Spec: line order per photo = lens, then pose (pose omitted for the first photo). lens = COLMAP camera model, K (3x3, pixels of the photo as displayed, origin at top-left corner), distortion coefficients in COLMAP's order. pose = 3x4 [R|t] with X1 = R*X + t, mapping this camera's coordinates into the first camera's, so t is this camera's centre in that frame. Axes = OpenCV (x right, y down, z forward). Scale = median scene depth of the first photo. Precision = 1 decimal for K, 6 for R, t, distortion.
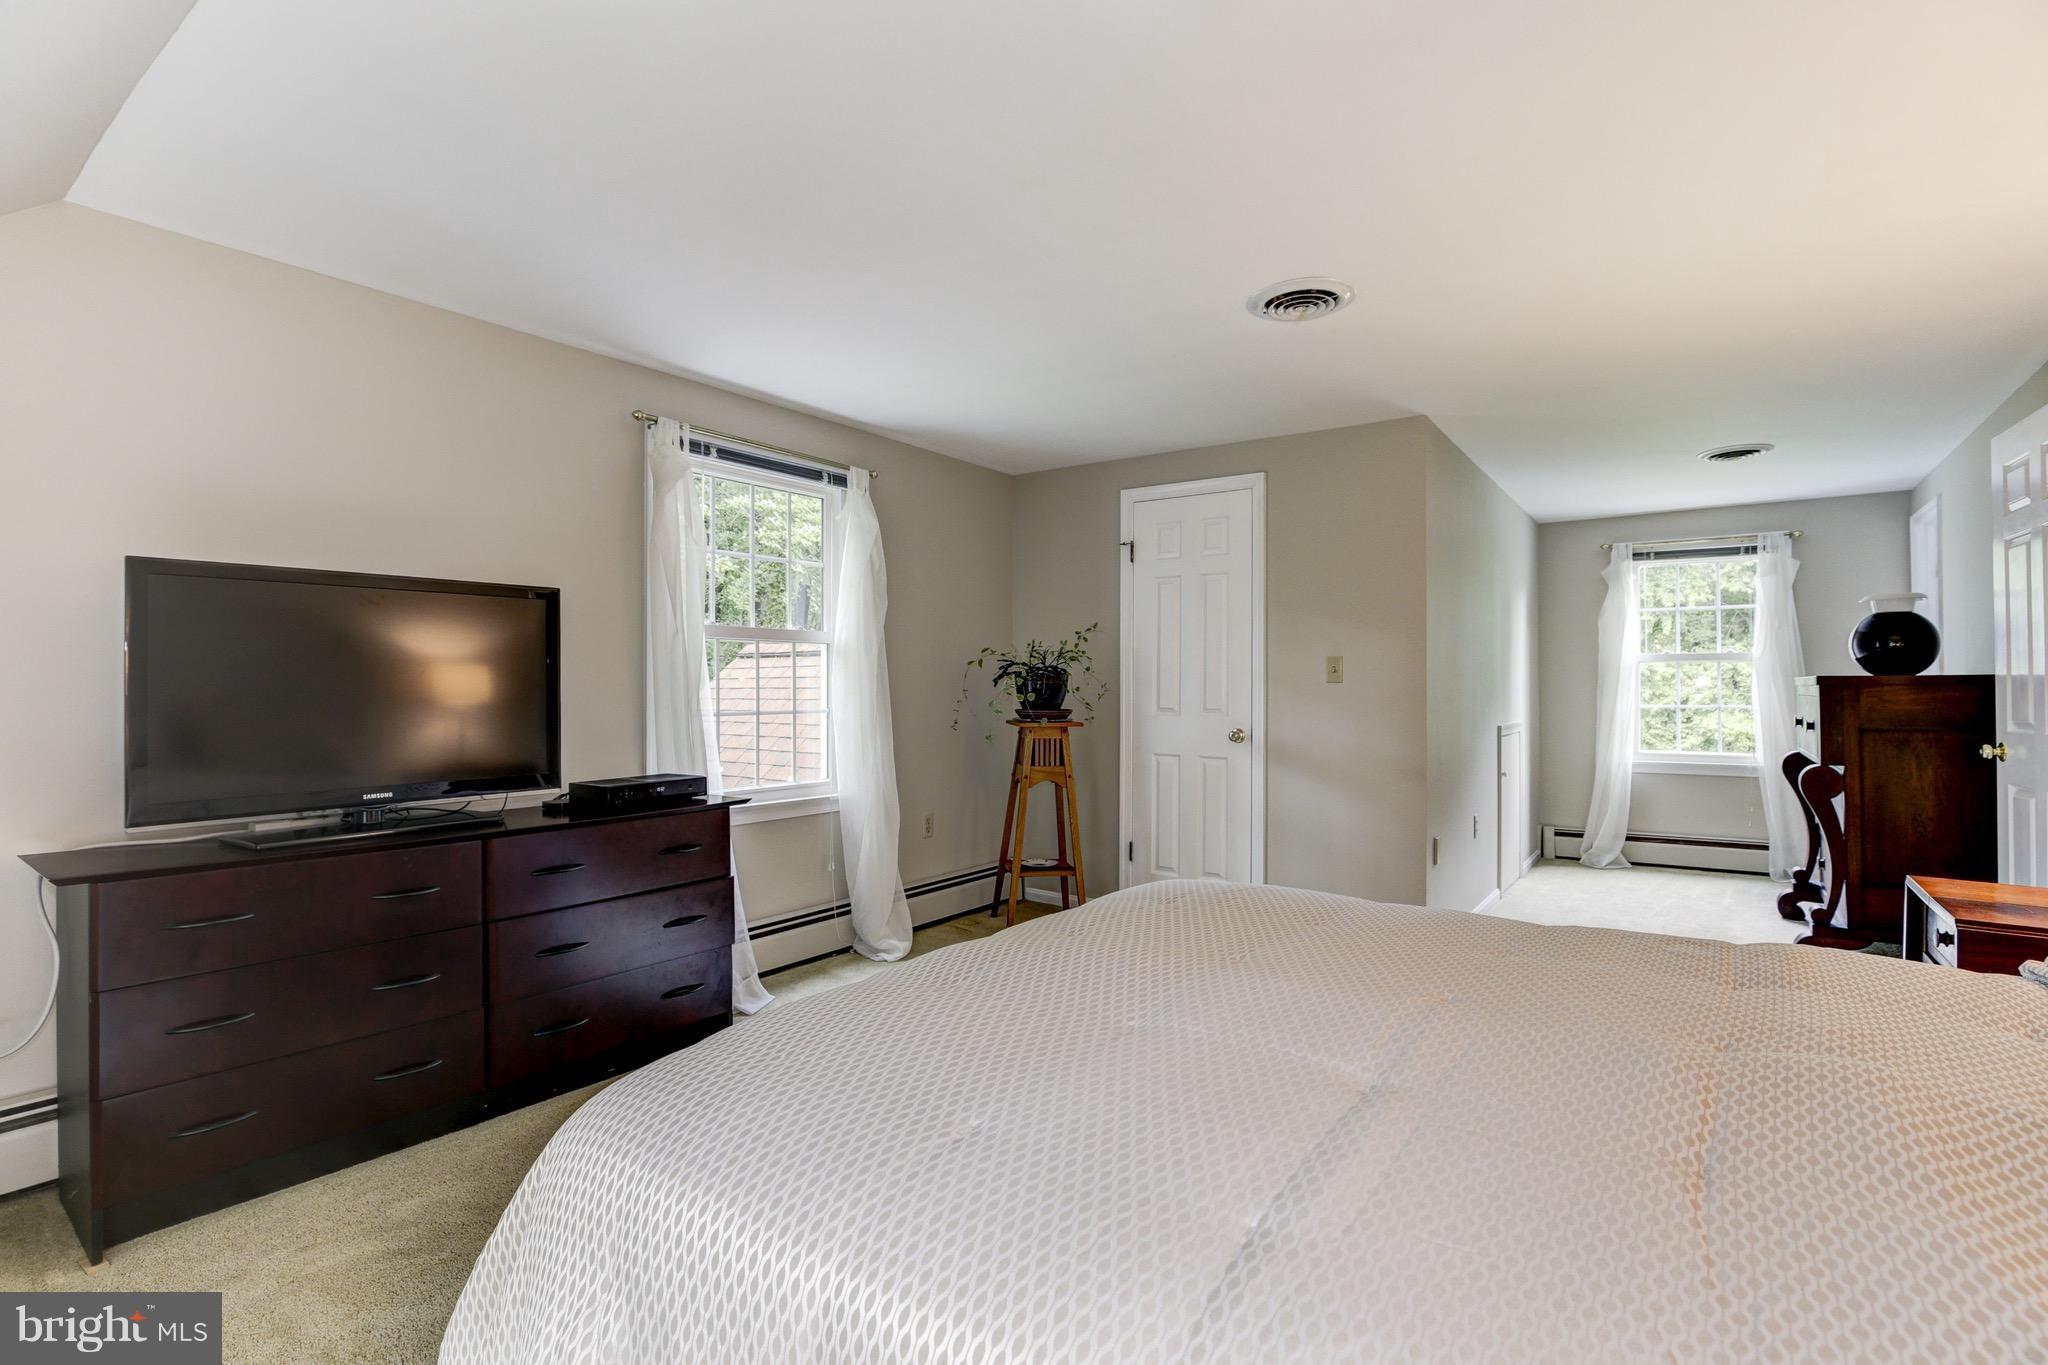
lens RADIAL K [[970.6, 0, 1033.6], [0, 970.6, 690.9], [0, 0, 1]] dist [-0.000592, -0.000219]
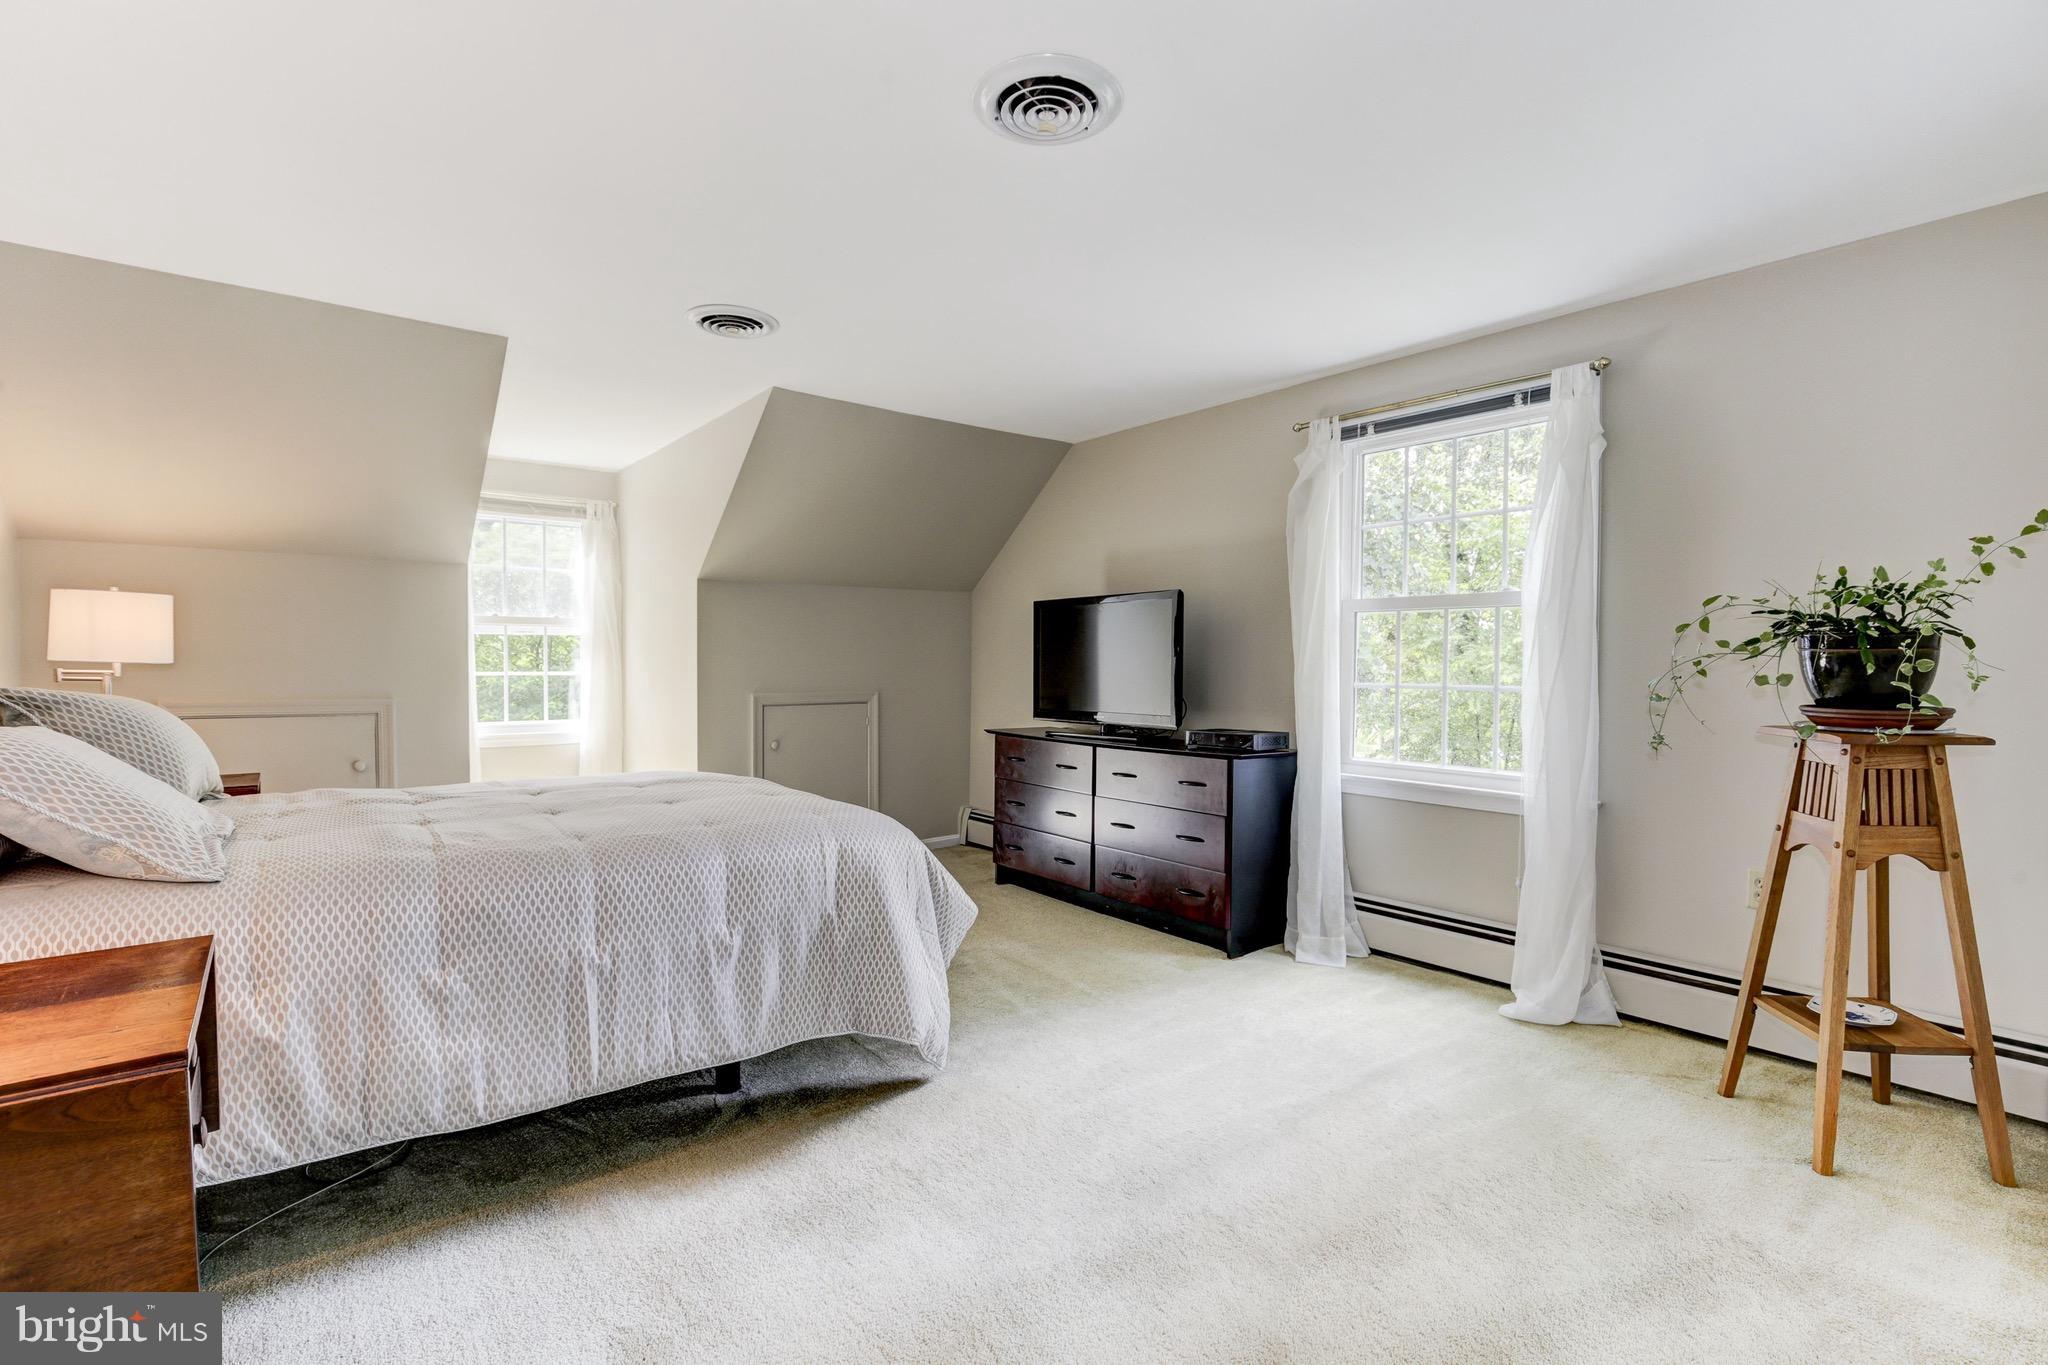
lens RADIAL K [[970.6, 0, 1033.6], [0, 970.6, 690.9], [0, 0, 1]] dist [-0.000592, -0.000219]
pose [[-0.256407, 0.028934, -0.966136, 0.691527], [-0.008361, 0.999448, 0.032150, -0.000569], [0.966533, 0.016322, -0.256023, 0.842592]]
